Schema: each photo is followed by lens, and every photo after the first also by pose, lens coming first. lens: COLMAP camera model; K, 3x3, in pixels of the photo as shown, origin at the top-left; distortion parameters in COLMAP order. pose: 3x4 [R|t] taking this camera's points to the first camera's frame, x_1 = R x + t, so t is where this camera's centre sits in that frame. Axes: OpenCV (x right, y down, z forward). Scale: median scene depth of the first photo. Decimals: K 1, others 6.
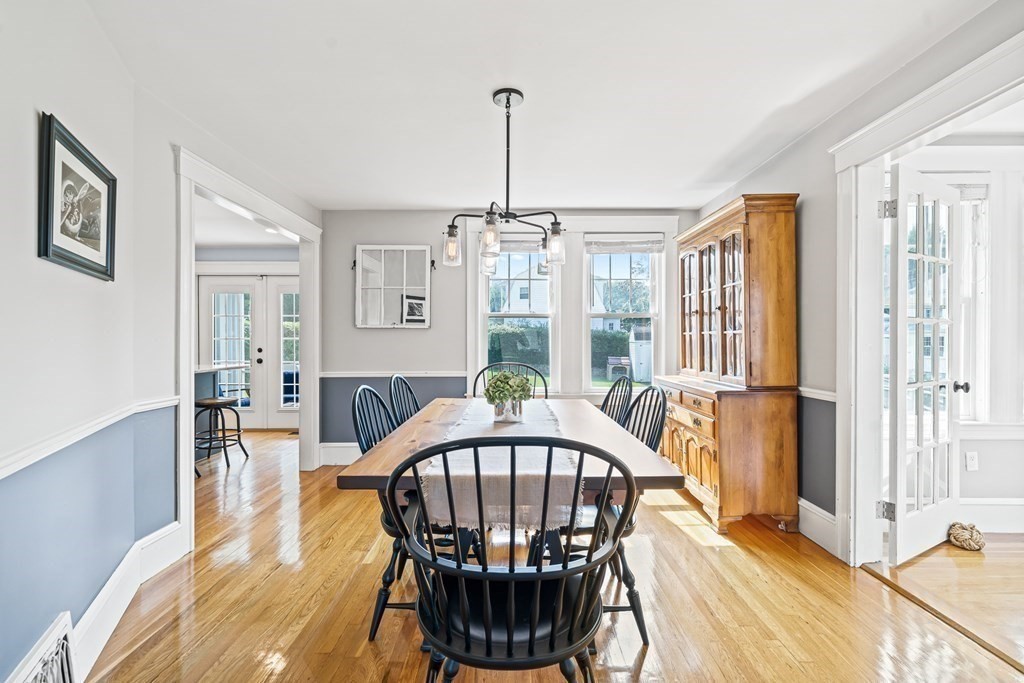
lens RADIAL K [[454.2, 0, 510.2], [0, 454.2, 344.7], [0, 0, 1]] dist [-0.000435, 0.001267]
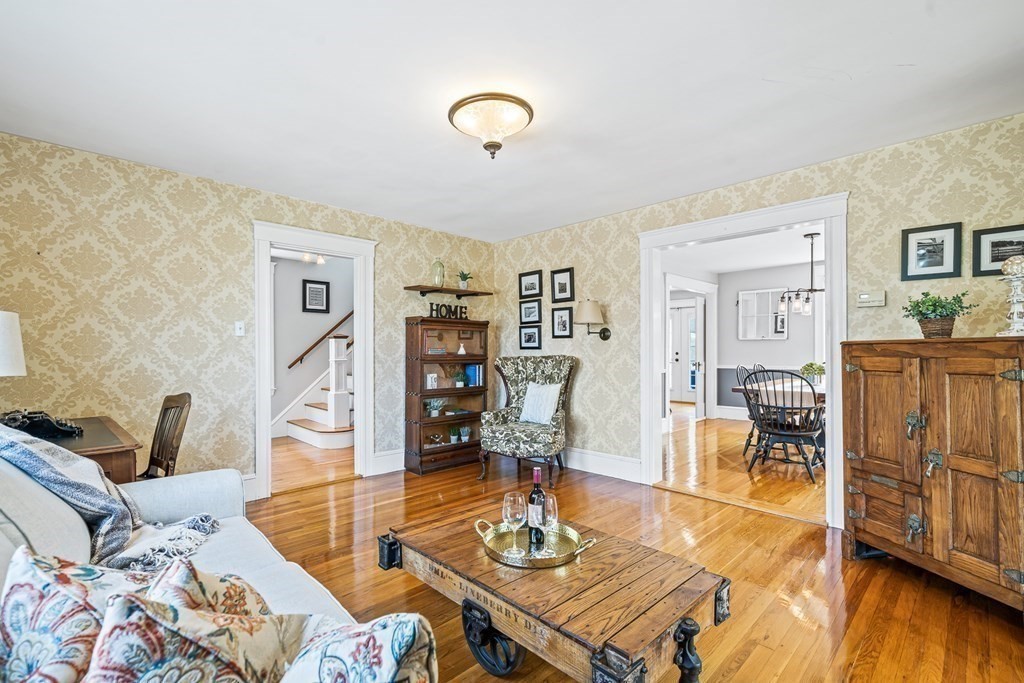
lens RADIAL K [[454.2, 0, 507.0], [0, 454.2, 349.1], [0, 0, 1]] dist [-0.000435, 0.001267]
pose [[0.695779, -0.001640, -0.718254, 0.445389], [-0.003166, 0.999981, -0.005350, 0.012451], [0.718248, 0.005997, 0.695761, -1.288641]]
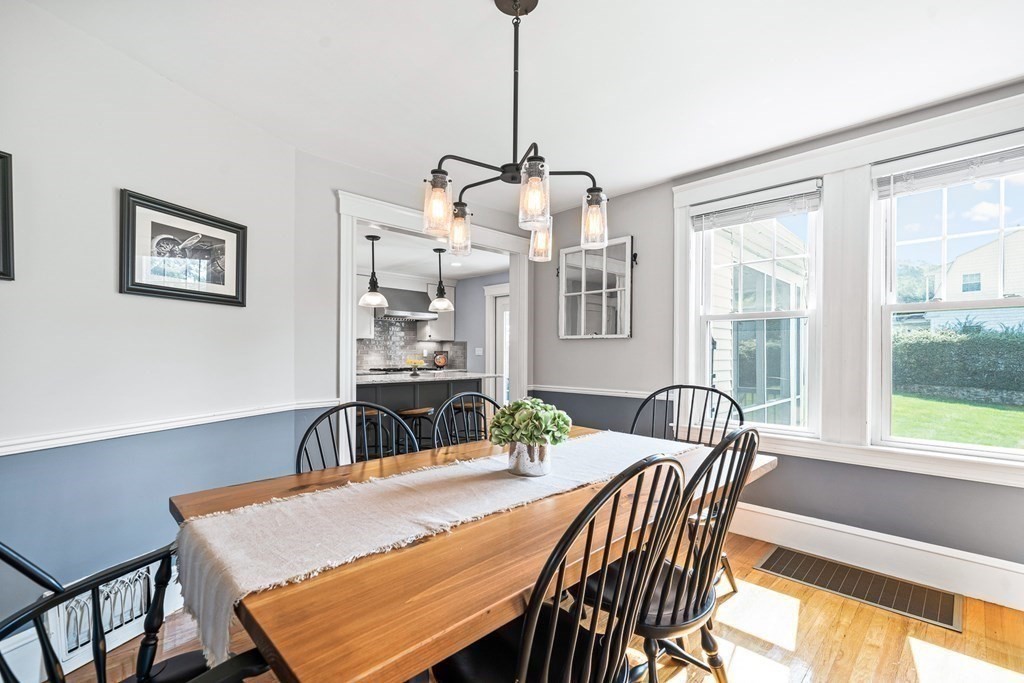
lens RADIAL K [[454.2, 0, 509.5], [0, 454.2, 344.9], [0, 0, 1]] dist [-0.000435, 0.001267]
pose [[0.695026, -0.003890, -0.718974, 0.383751], [-0.012203, 0.999777, -0.017206, -0.015341], [0.718881, 0.020732, 0.694824, 0.449548]]
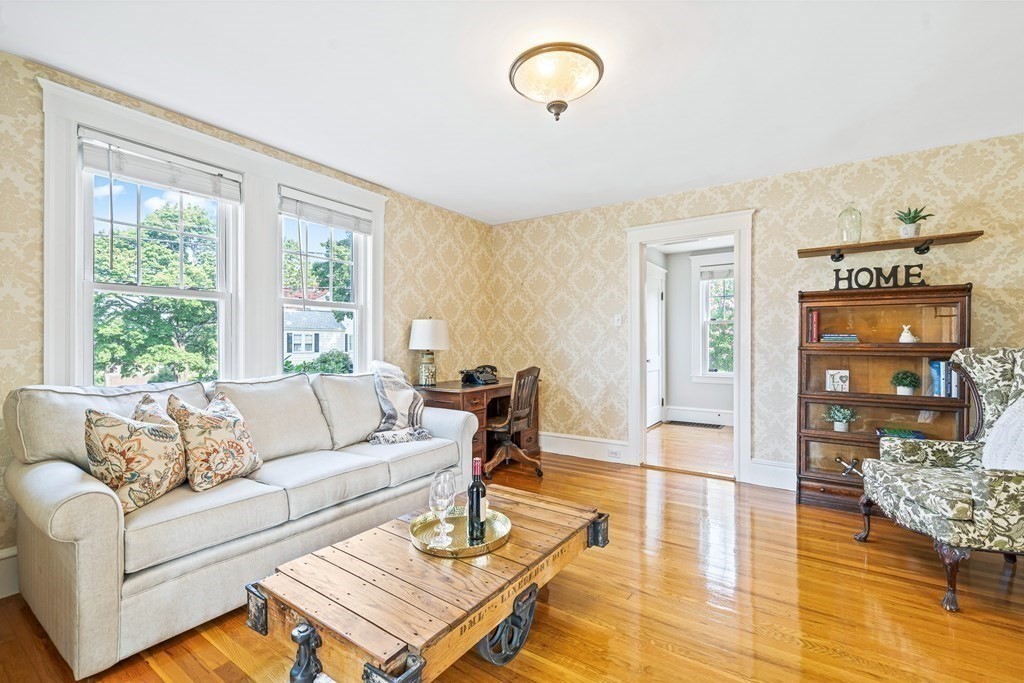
lens RADIAL K [[454.2, 0, 517.8], [0, 454.2, 335.9], [0, 0, 1]] dist [-0.000435, 0.001267]
pose [[-0.558425, -0.008068, -0.829516, 0.491717], [-0.001196, 0.999959, -0.008920, 0.018523], [0.829554, -0.003989, -0.558412, -0.383473]]
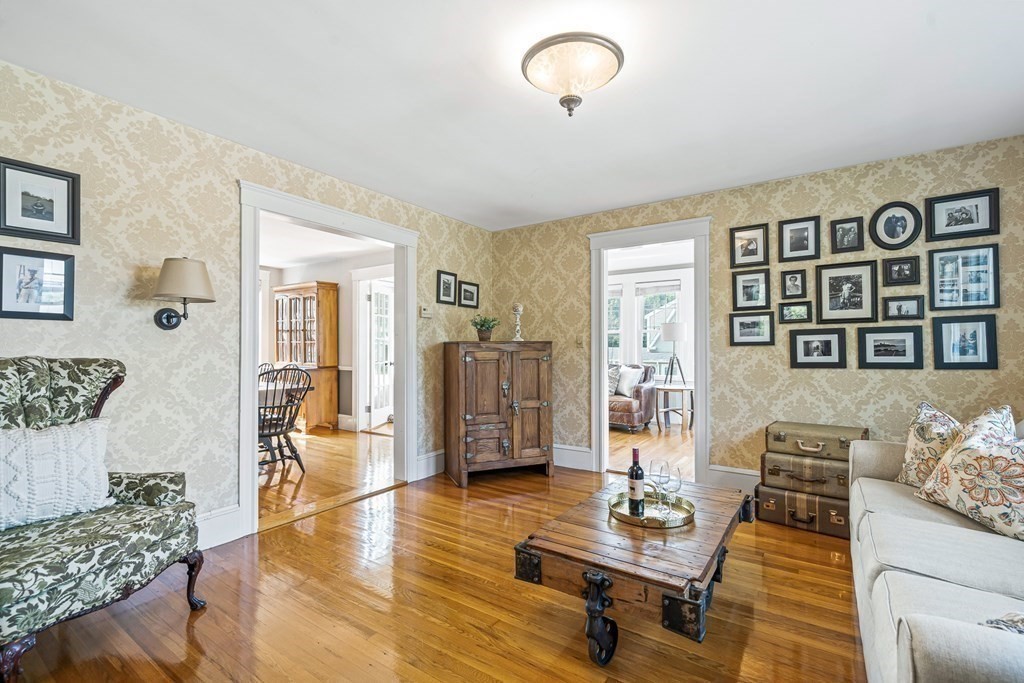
lens RADIAL K [[454.2, 0, 513.6], [0, 454.2, 344.1], [0, 0, 1]] dist [-0.000435, 0.001267]
pose [[0.565673, 0.009427, 0.824576, -0.774084], [0.004455, 0.999885, -0.014488, 0.017652], [-0.824618, 0.011869, 0.565566, -1.055430]]
